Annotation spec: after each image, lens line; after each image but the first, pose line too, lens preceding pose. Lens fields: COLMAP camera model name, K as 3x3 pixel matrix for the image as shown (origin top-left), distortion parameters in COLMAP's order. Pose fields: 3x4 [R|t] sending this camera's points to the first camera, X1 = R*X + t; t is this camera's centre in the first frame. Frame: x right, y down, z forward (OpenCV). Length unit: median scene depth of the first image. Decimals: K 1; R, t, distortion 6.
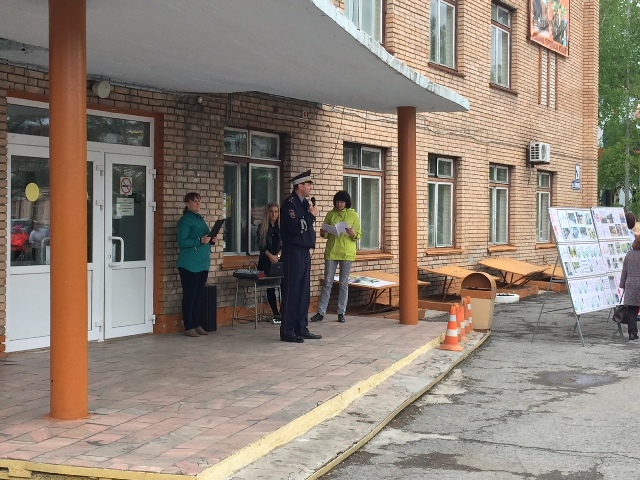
lens RADIAL K [[1099.7, 0, 320.0], [0, 1099.7, 240.0], [0, 0, 1]] dist [0.041235, 0.102675]
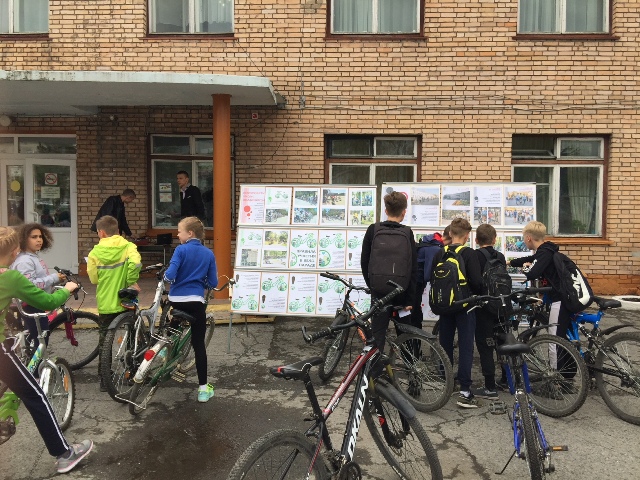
lens RADIAL K [[570.6, 0, 320.0], [0, 570.6, 240.0], [0, 0, 1]] dist [0.041312, -0.015054]
pose [[0.409925, 0.032046, -0.911556, 0.584467], [-0.031433, 0.999285, 0.020995, 0.007302], [0.911577, 0.020047, 0.410639, 0.790166]]
